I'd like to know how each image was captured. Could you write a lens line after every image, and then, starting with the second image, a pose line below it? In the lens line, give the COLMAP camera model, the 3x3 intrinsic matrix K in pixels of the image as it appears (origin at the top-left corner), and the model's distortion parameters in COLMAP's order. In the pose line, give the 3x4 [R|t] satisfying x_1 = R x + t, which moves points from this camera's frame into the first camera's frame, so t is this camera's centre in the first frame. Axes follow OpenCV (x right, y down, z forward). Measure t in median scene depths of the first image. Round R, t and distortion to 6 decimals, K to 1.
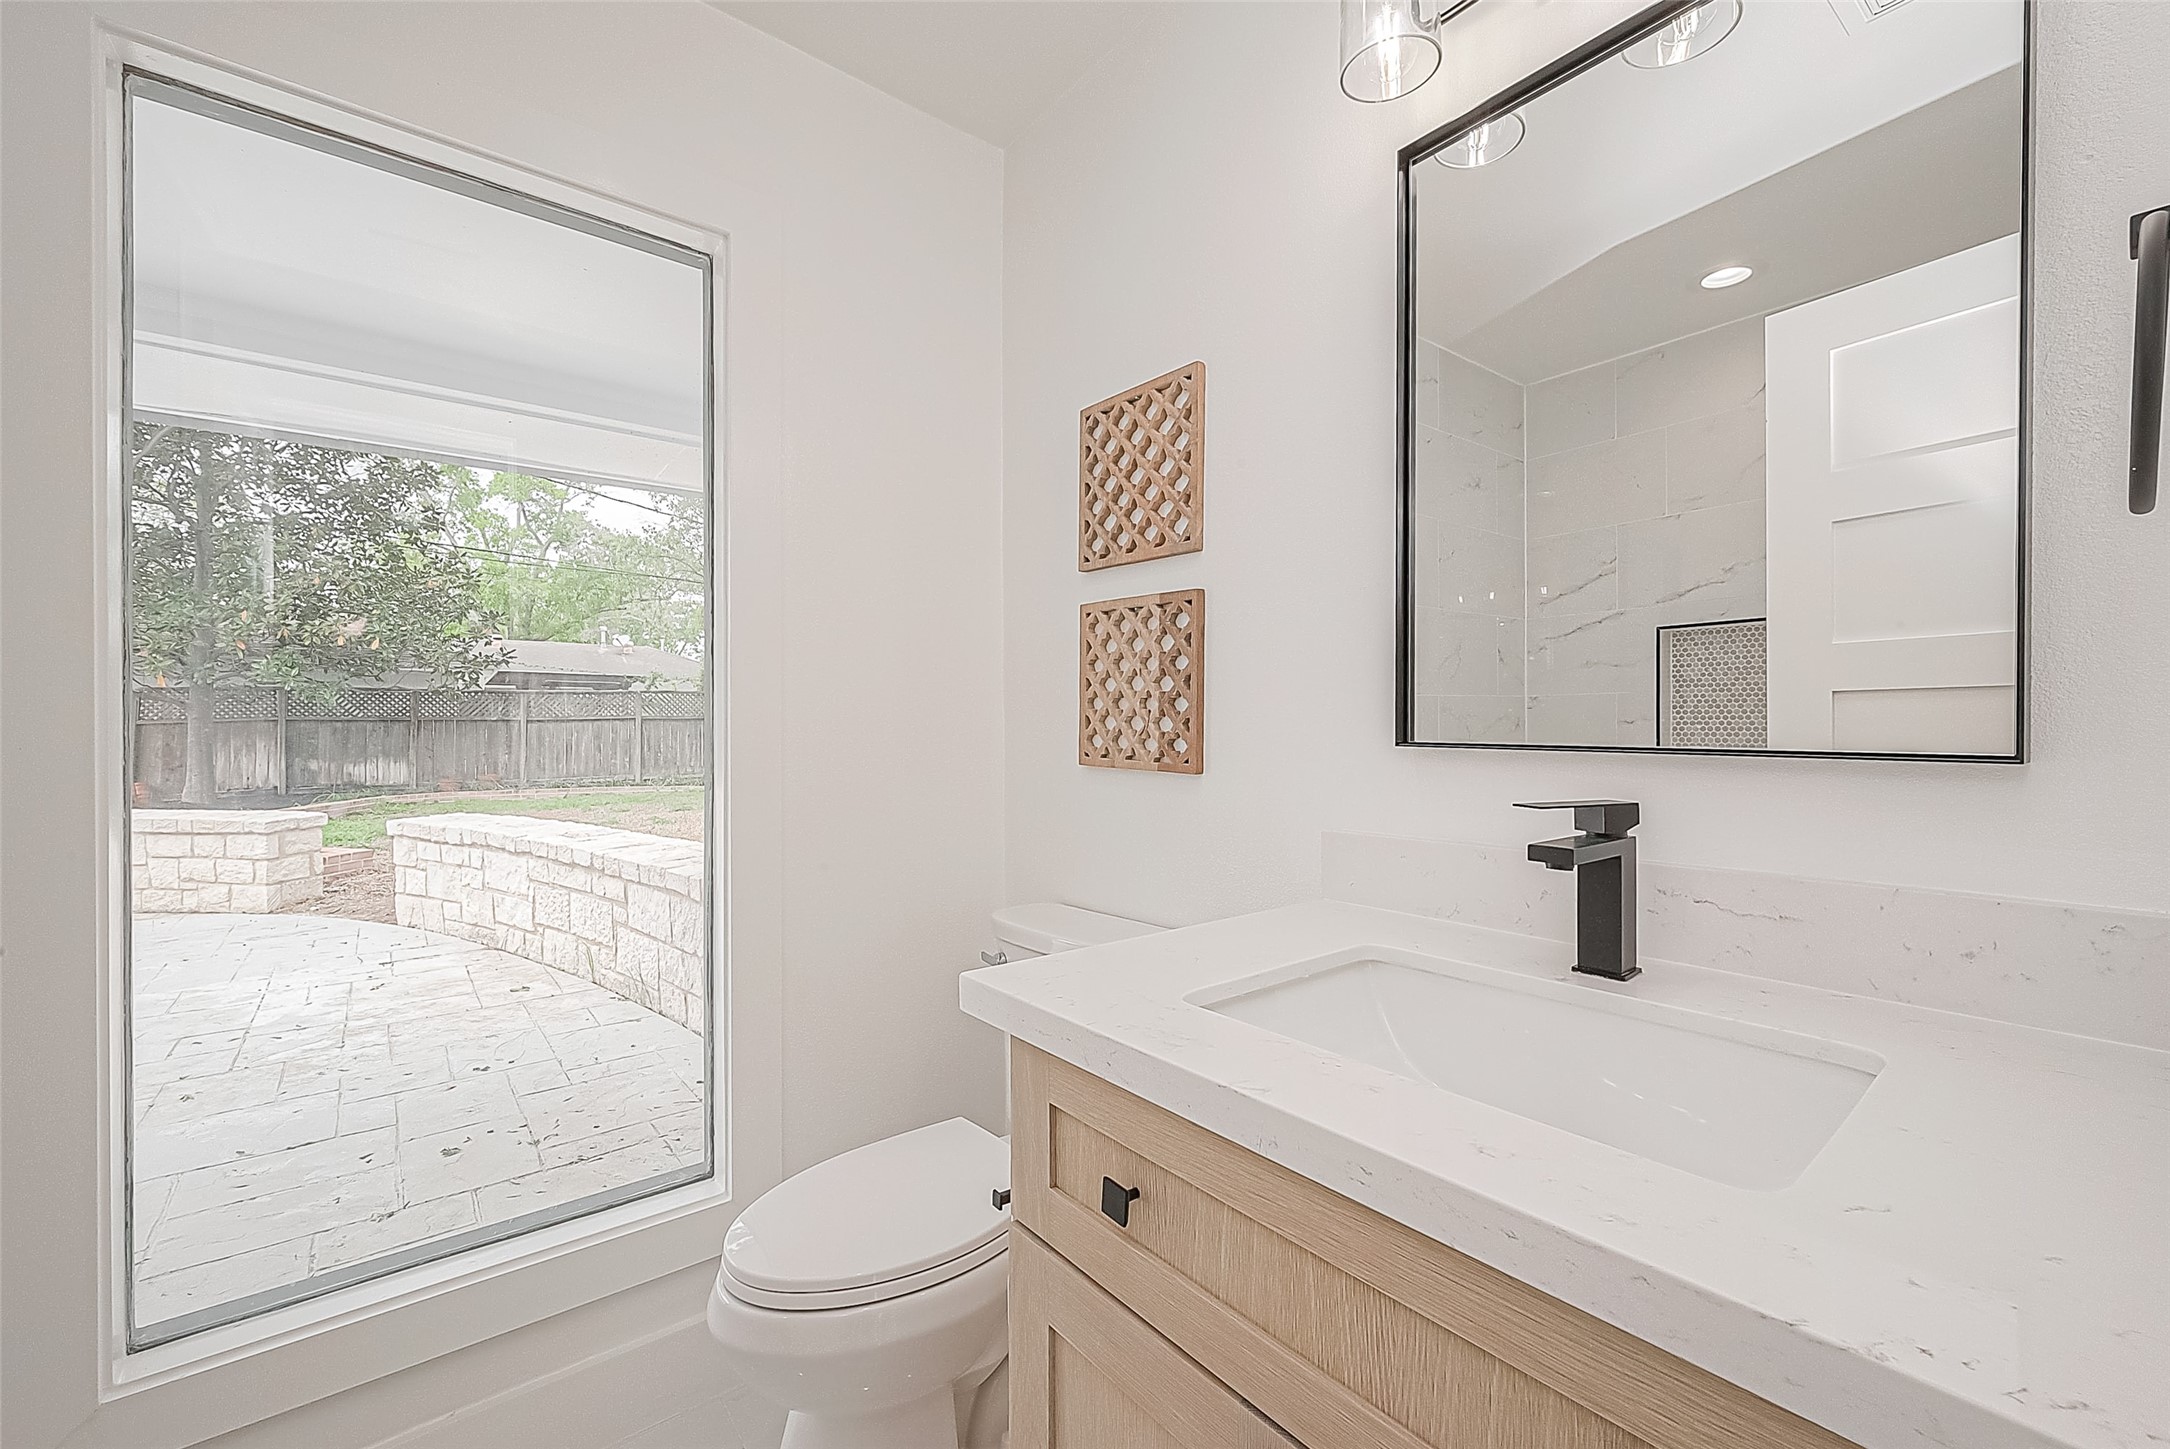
lens RADIAL K [[862.7, 0, 1077.1], [0, 862.7, 719.2], [0, 0, 1]] dist [0.000478, -0.000976]
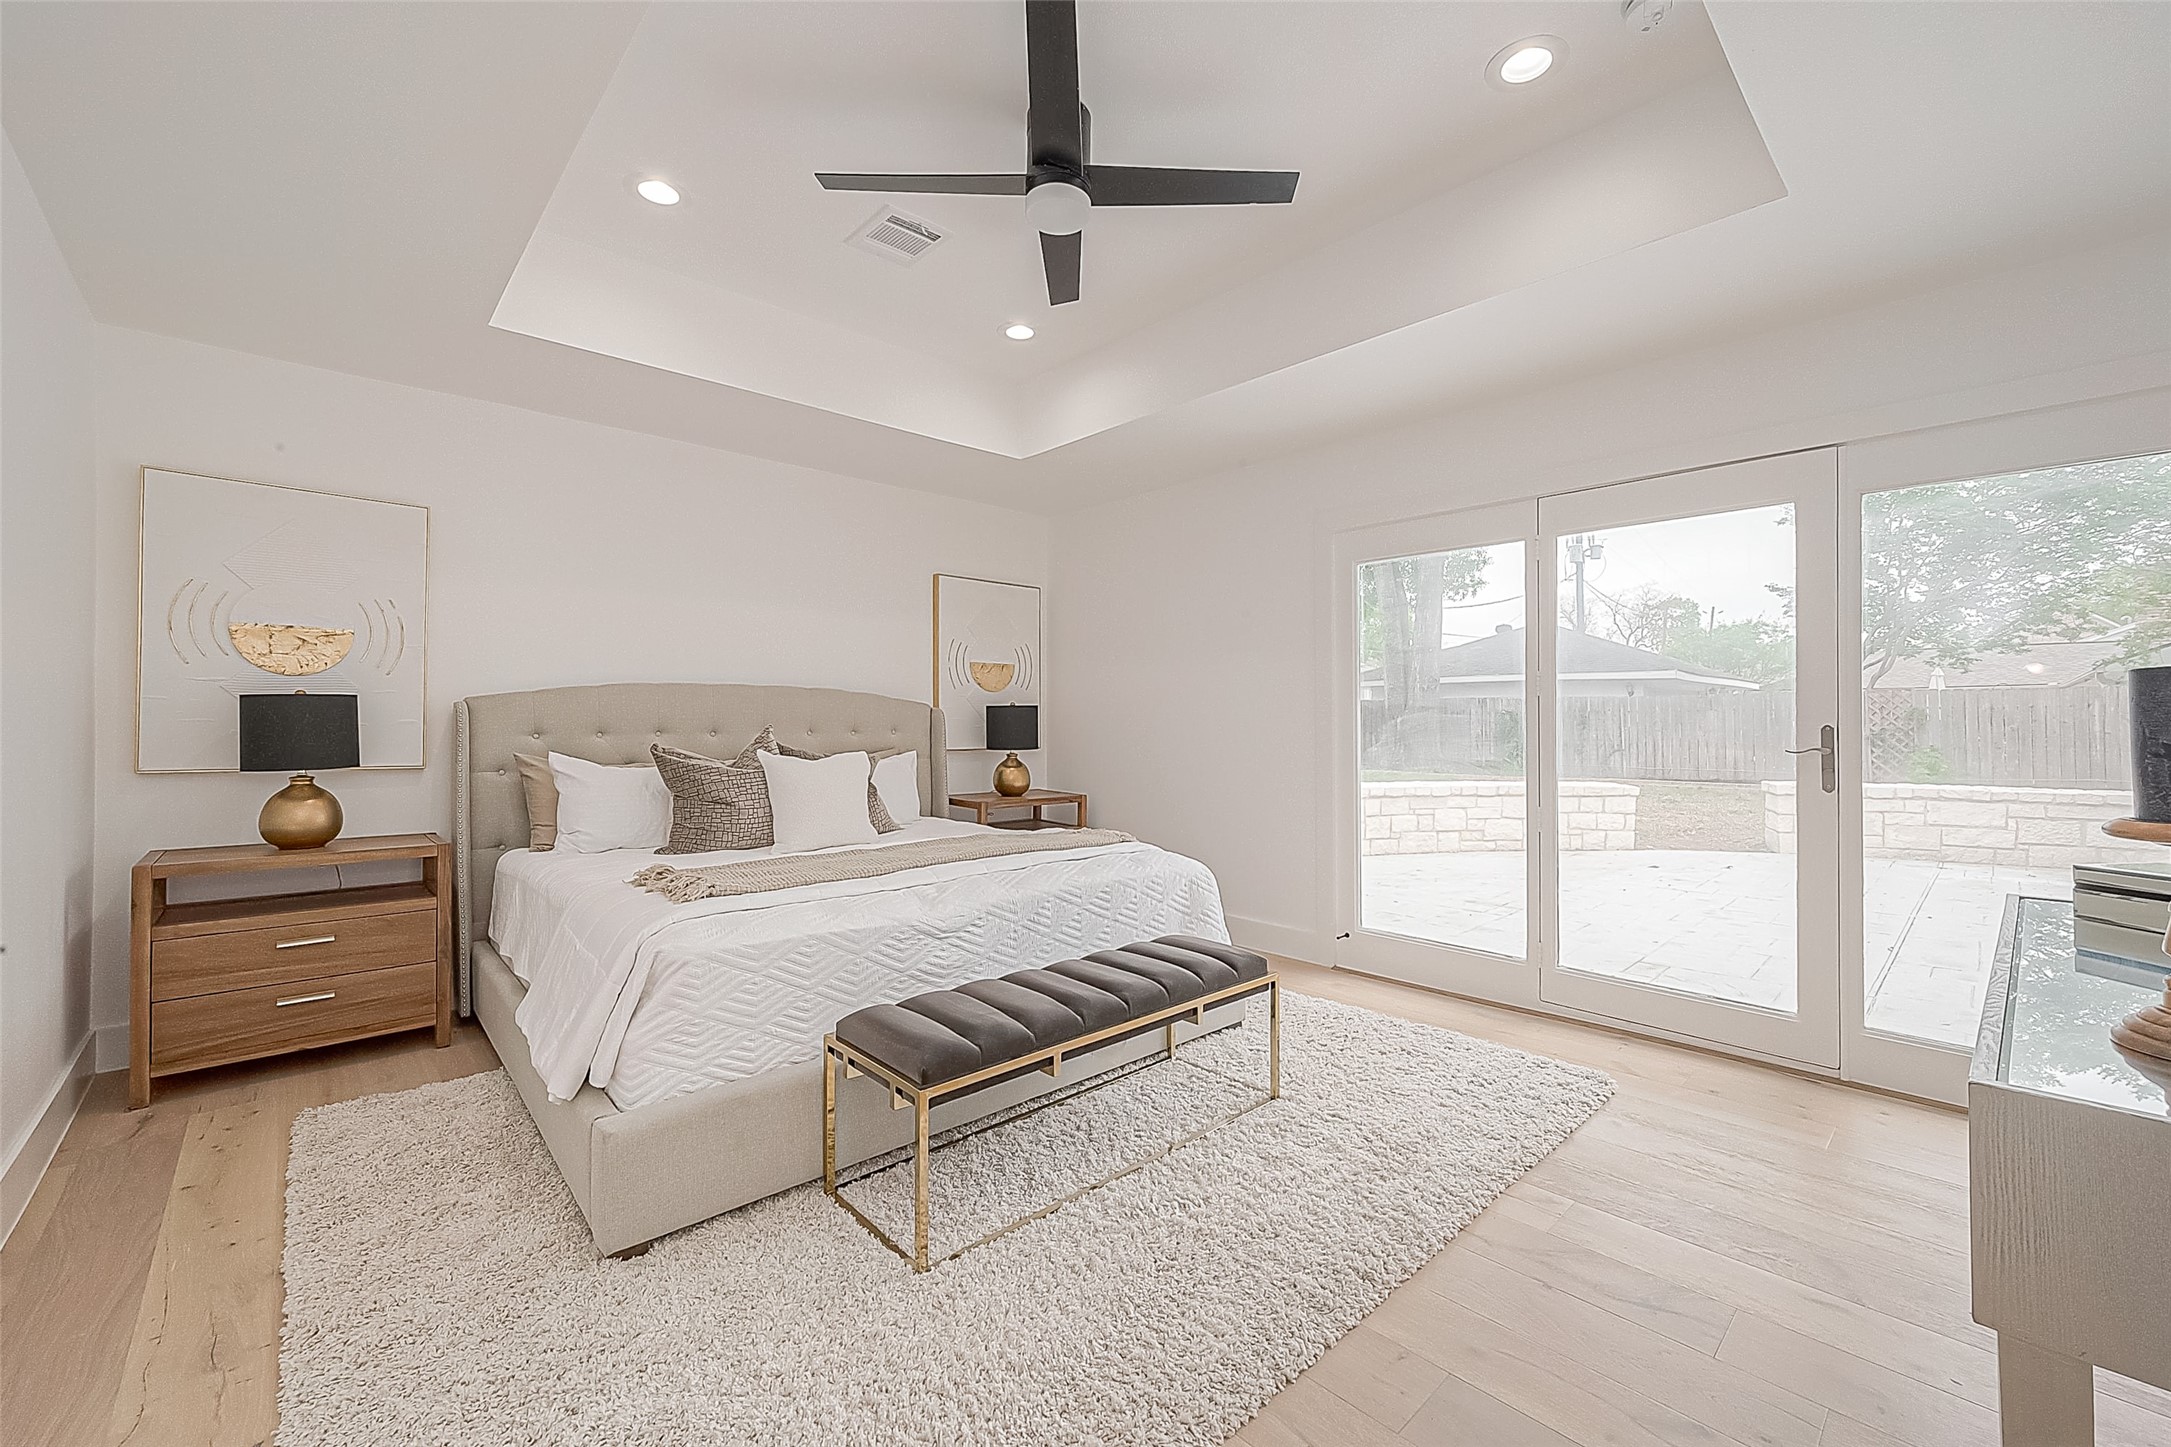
lens RADIAL K [[863.0, 0, 1090.1], [0, 863.0, 728.0], [0, 0, 1]] dist [0.000478, -0.000976]
pose [[0.997488, 0.002034, 0.070801, -1.904104], [-0.002909, 0.999921, 0.012250, 0.001081], [-0.070770, -0.012426, 0.997415, -0.389647]]
